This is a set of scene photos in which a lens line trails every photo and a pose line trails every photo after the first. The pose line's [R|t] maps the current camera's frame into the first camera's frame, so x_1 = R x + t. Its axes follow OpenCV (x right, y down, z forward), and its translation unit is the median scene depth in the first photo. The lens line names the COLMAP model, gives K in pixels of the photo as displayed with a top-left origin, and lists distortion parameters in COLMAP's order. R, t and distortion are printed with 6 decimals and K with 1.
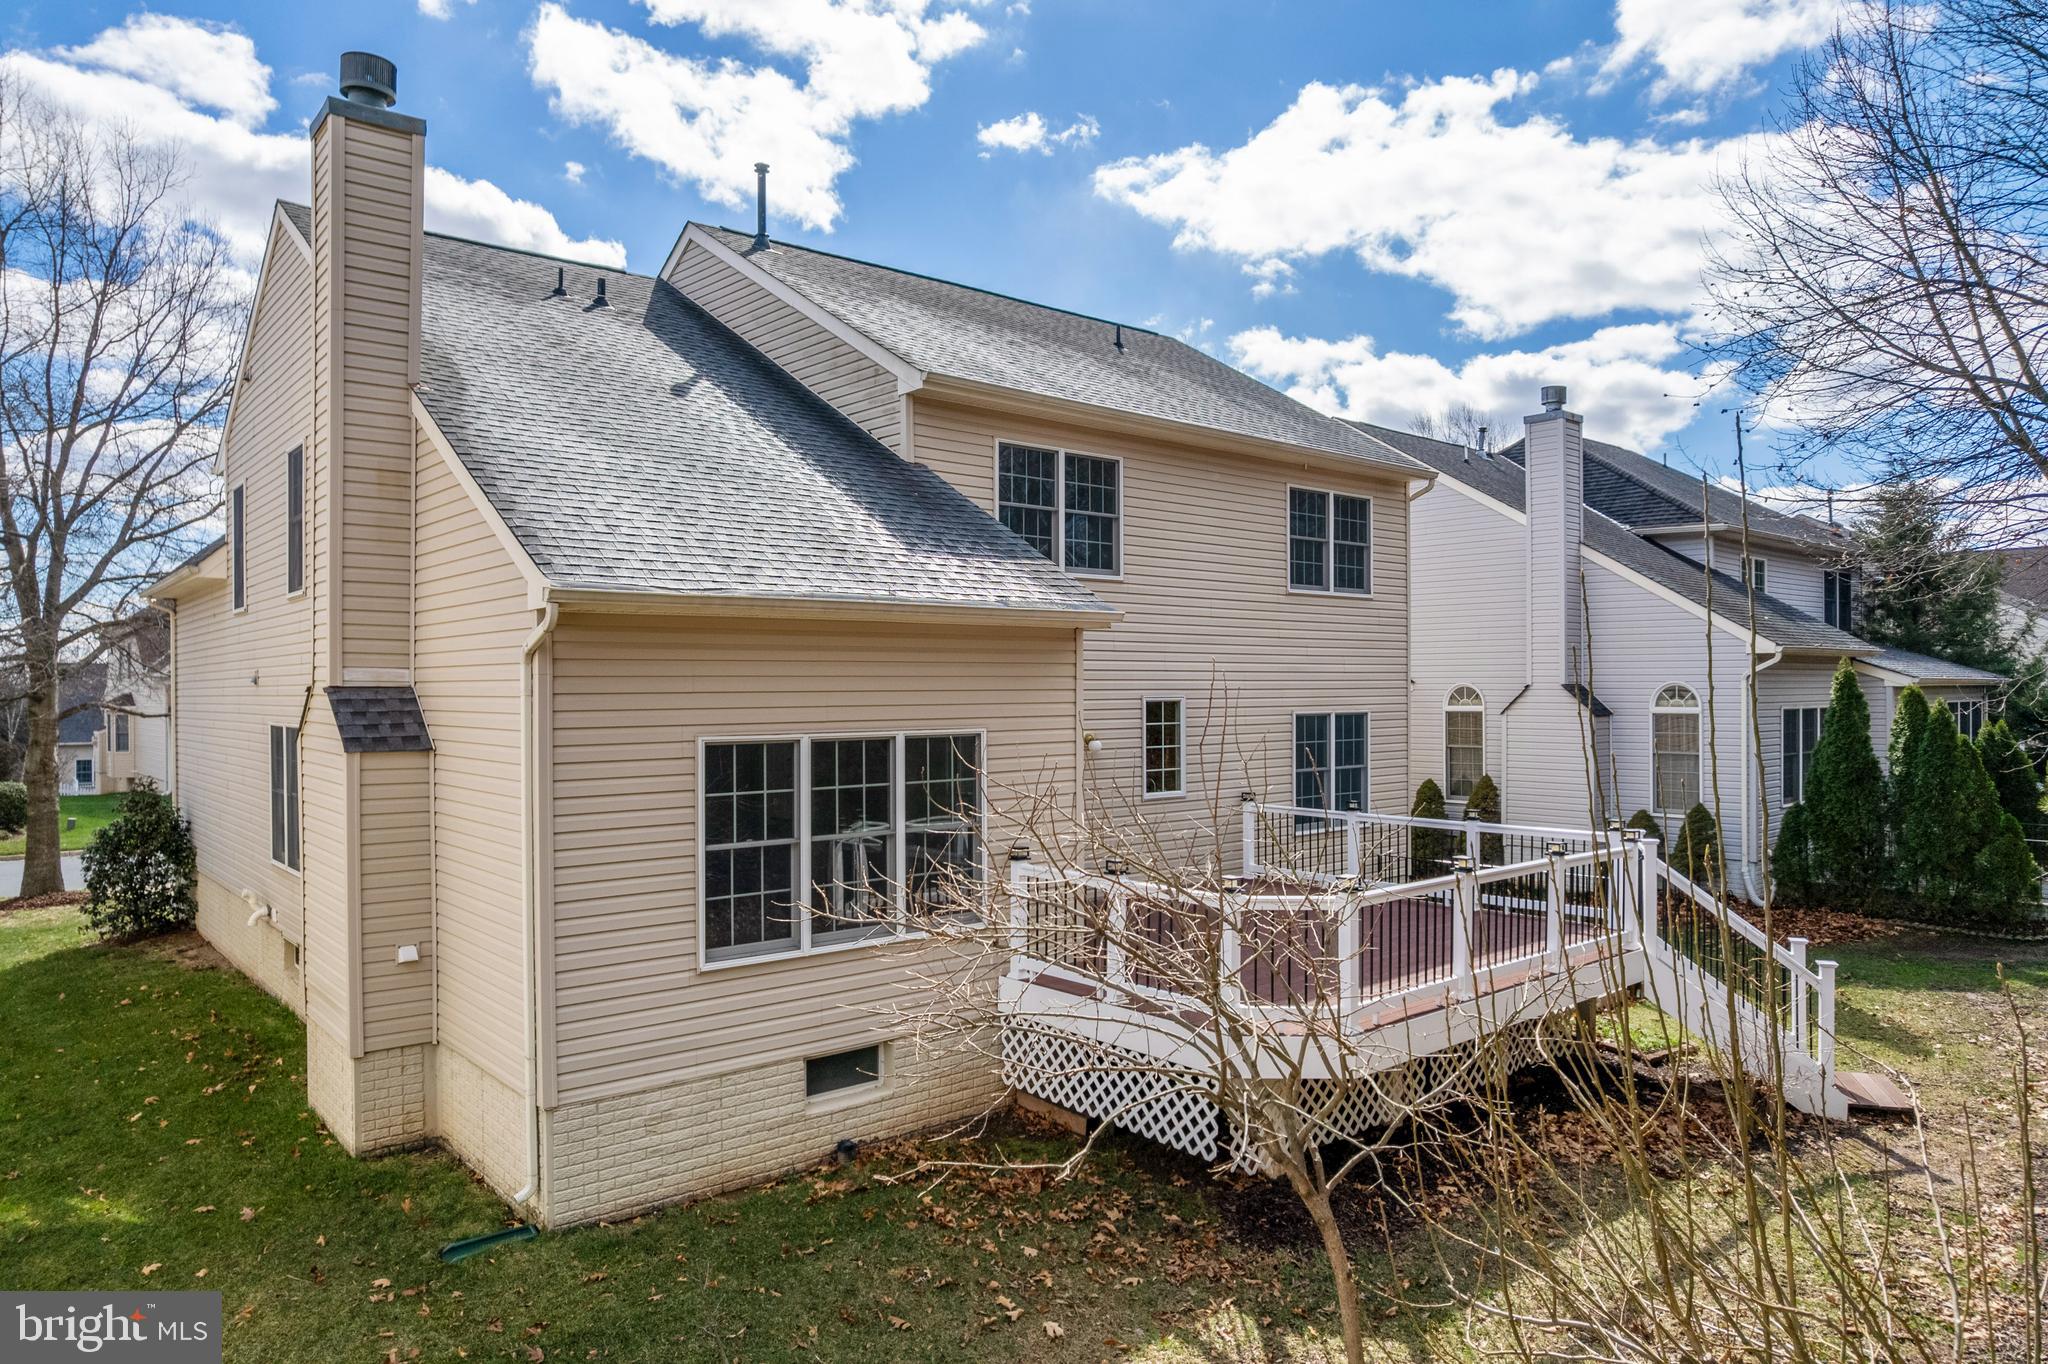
lens RADIAL K [[1306.3, 0, 1024.0], [0, 1306.3, 682.0], [0, 0, 1]] dist [-0.003312, 0.003519]
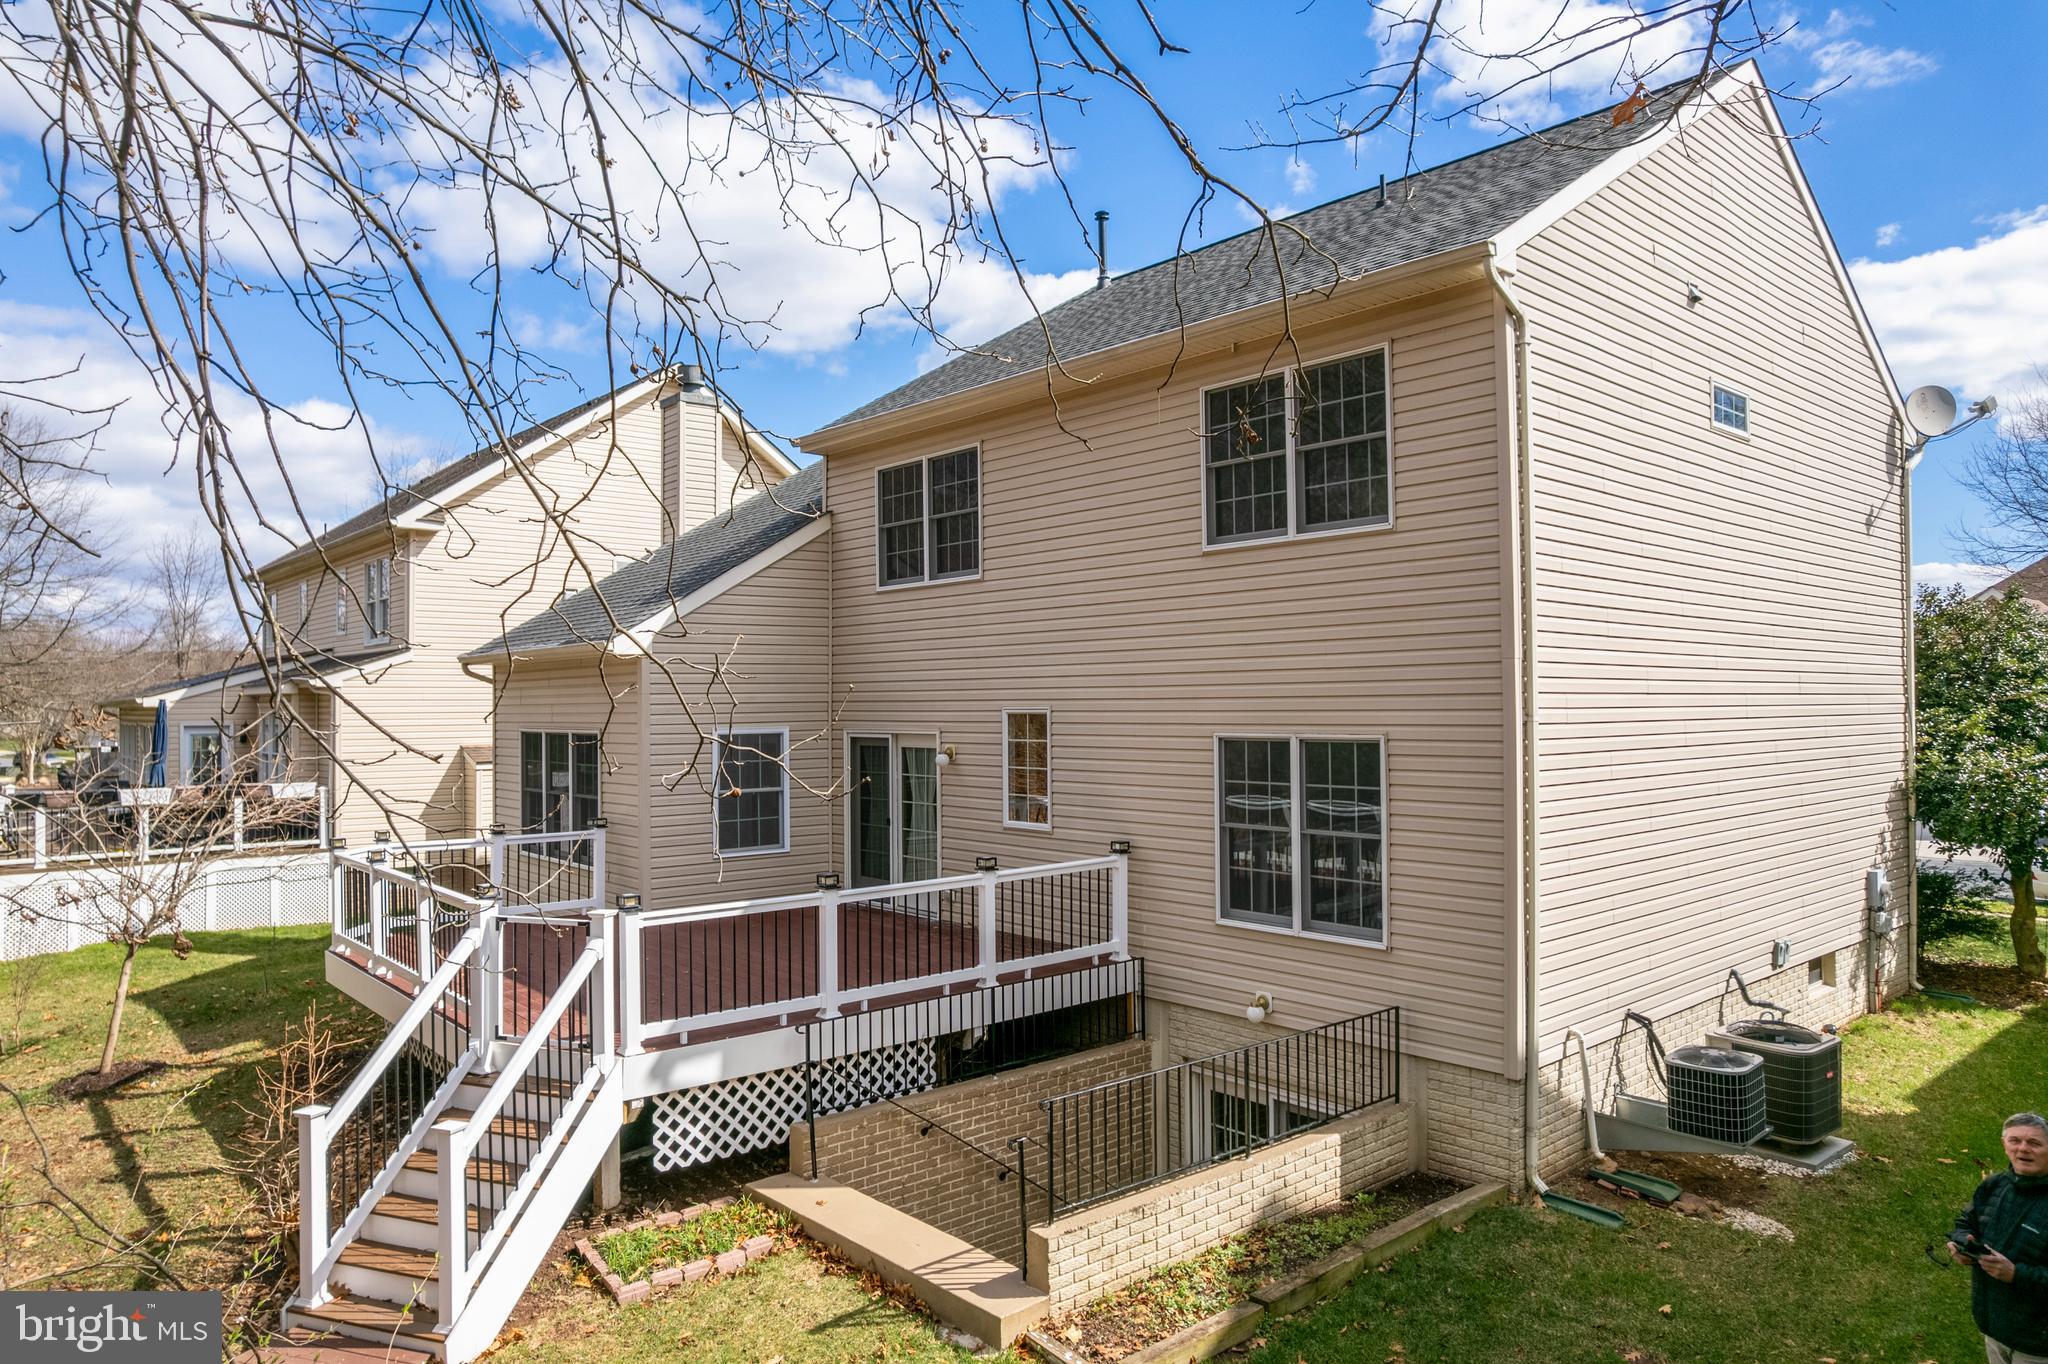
lens RADIAL K [[1306.3, 0, 1024.0], [0, 1306.3, 682.0], [0, 0, 1]] dist [-0.003312, 0.003519]
pose [[0.026887, 0.007870, -0.999607, 0.851410], [0.039387, 0.999184, 0.008926, -0.012054], [0.998862, -0.039611, 0.026555, 0.874427]]
